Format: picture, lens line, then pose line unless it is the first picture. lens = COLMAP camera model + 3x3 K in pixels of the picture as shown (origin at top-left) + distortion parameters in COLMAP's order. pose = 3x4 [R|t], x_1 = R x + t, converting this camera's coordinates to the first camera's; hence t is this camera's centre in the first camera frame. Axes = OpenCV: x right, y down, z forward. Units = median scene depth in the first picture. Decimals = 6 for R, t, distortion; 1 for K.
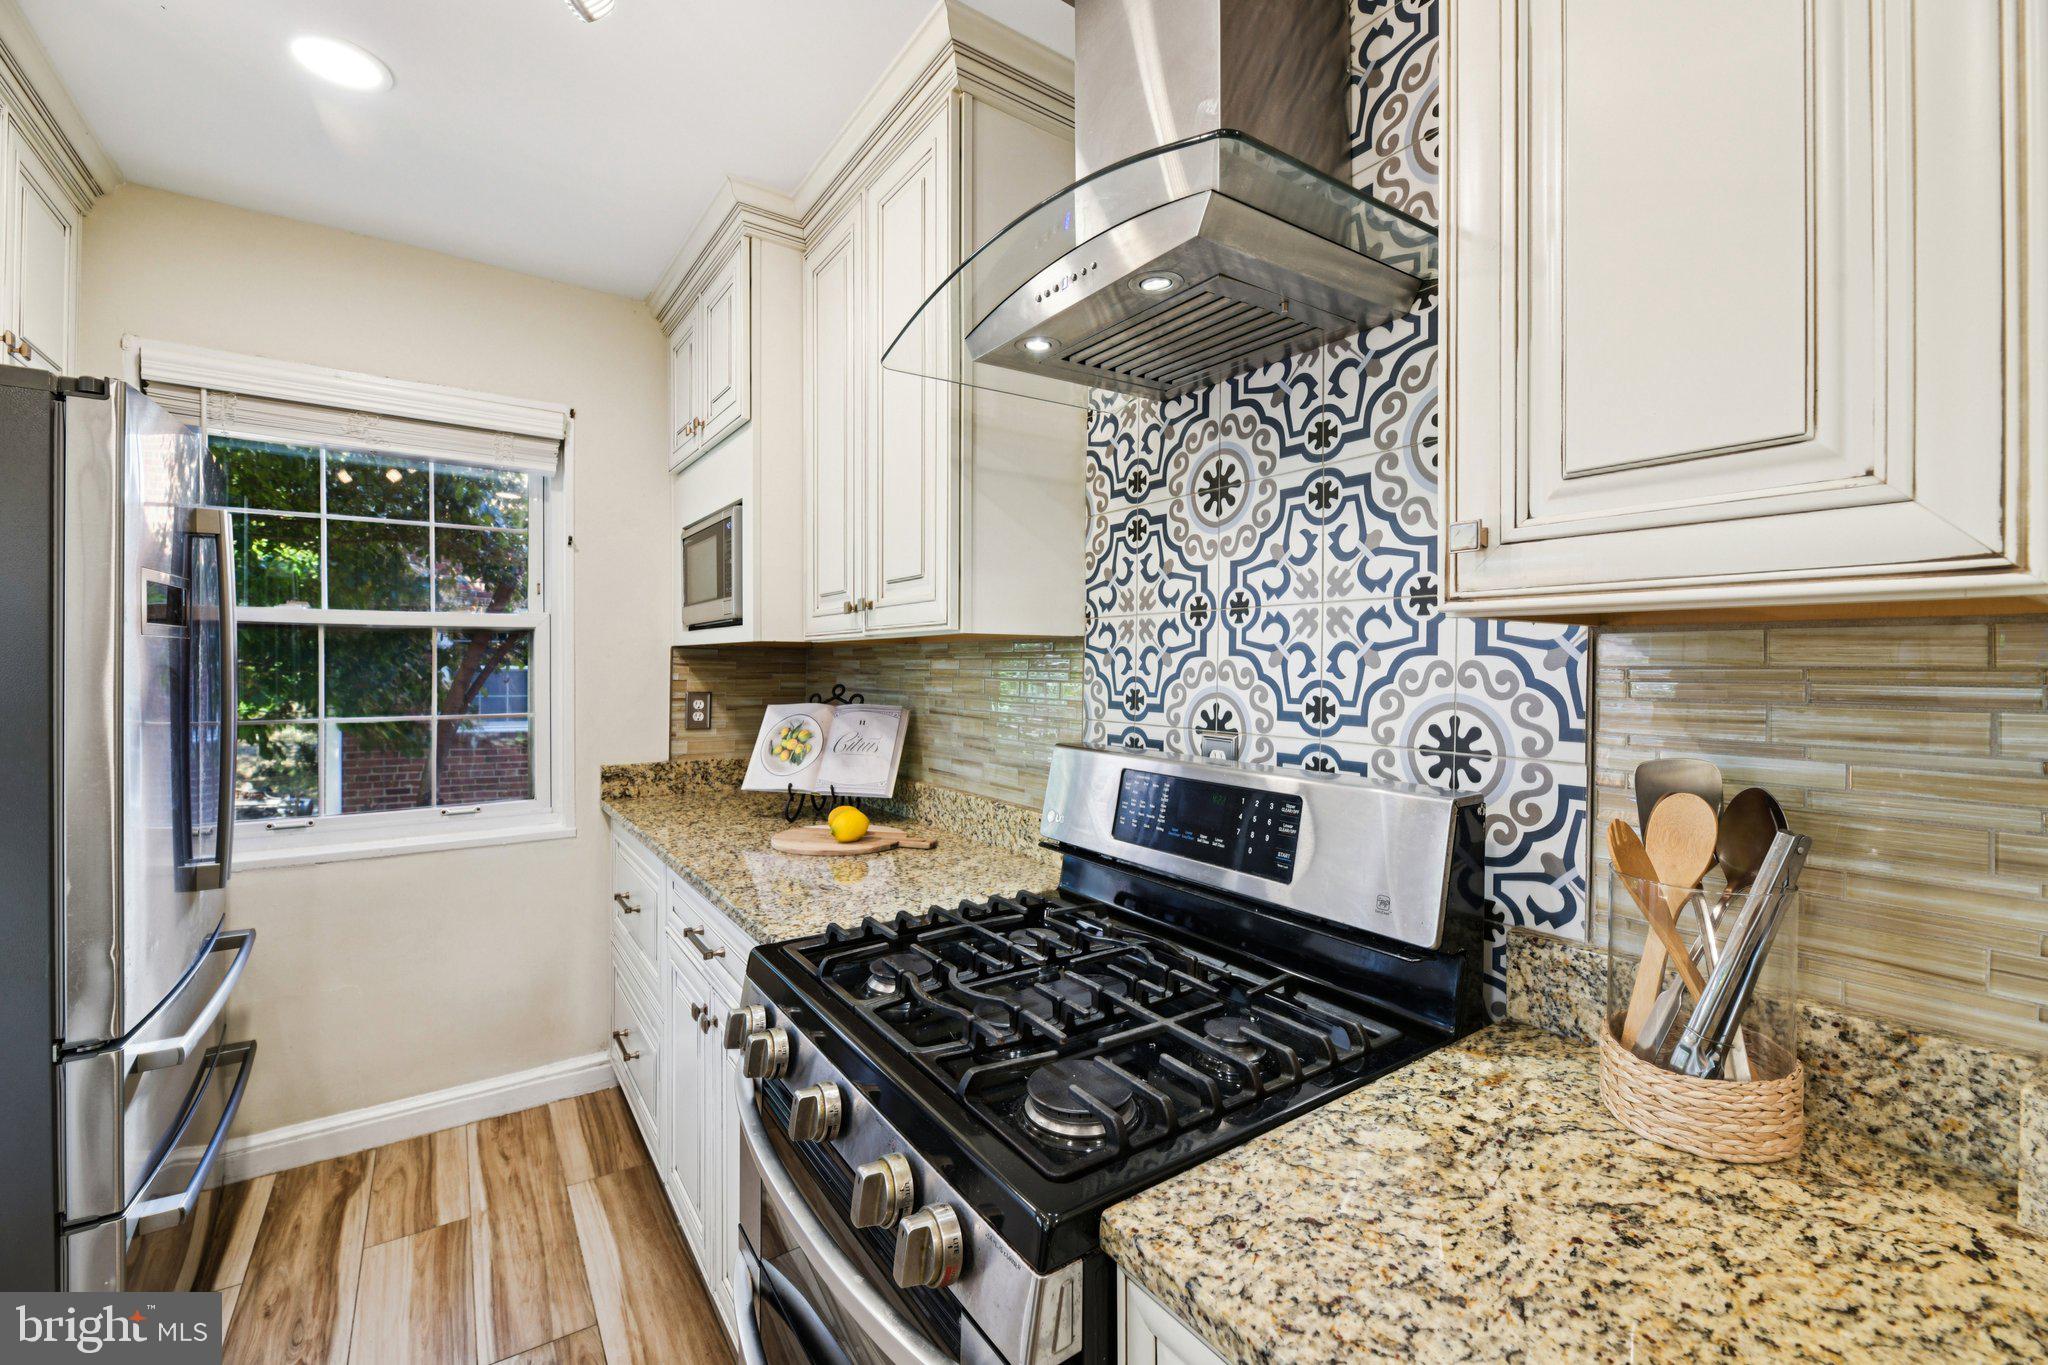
lens RADIAL K [[844.4, 0, 1028.7], [0, 844.4, 667.8], [0, 0, 1]] dist [0.000544, -0.004541]
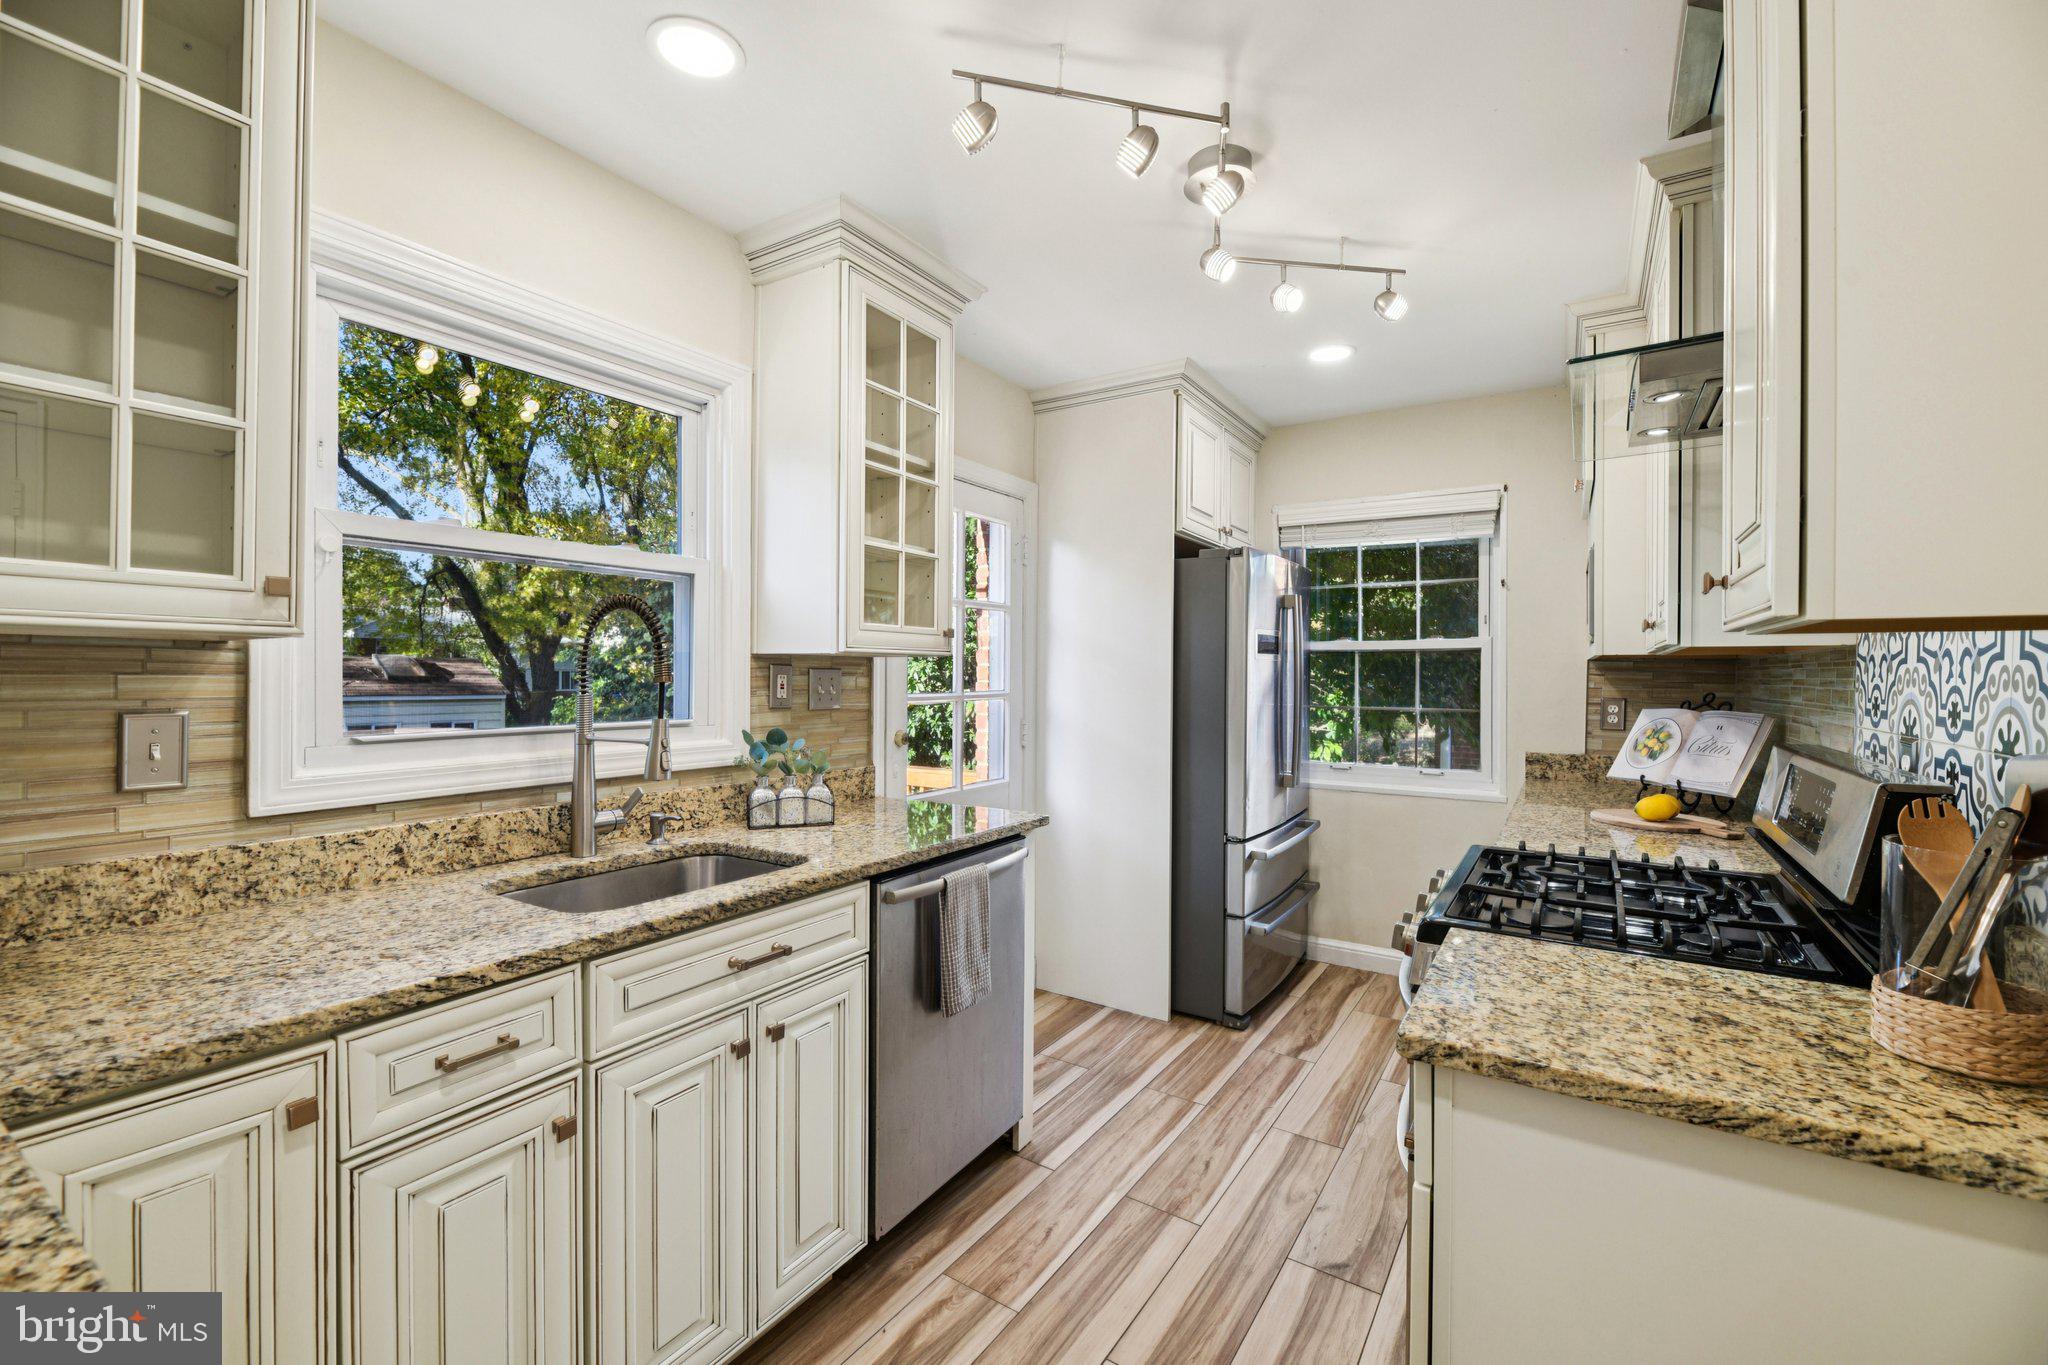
lens RADIAL K [[839.1, 0, 1033.9], [0, 839.1, 668.0], [0, 0, 1]] dist [0.000216, -0.003537]
pose [[0.370479, -0.007356, -0.928812, 0.596444], [-0.008927, 0.999894, -0.011480, 0.010893], [0.928798, 0.012545, 0.370374, -0.270686]]
